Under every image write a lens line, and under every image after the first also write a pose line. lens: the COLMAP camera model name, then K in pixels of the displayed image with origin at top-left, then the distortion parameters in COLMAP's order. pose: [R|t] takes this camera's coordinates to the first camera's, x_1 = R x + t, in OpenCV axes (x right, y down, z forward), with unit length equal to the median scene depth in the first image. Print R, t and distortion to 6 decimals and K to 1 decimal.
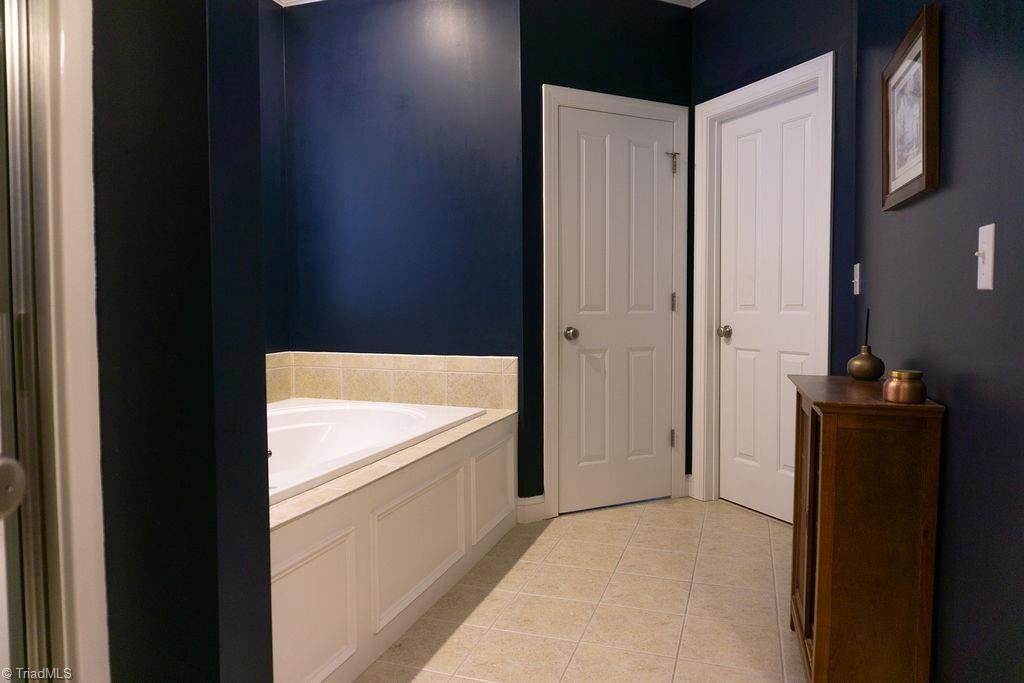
lens RADIAL K [[683.3, 0, 514.2], [0, 683.3, 338.9], [0, 0, 1]] dist [-0.015385, 0.000078]
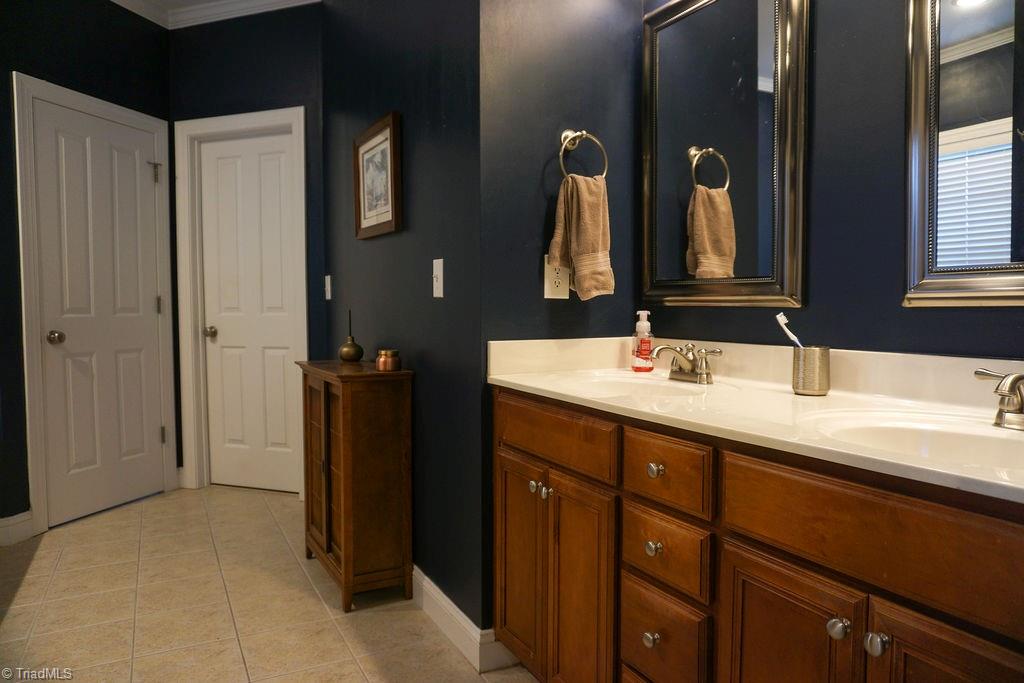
lens RADIAL K [[695.2, 0, 513.7], [0, 695.2, 334.7], [0, 0, 1]] dist [-0.009422, -0.000242]
pose [[0.684271, -0.027474, 0.728710, -0.190546], [0.037161, 0.999305, 0.002782, 0.009787], [-0.728281, 0.025176, 0.684816, -0.138304]]
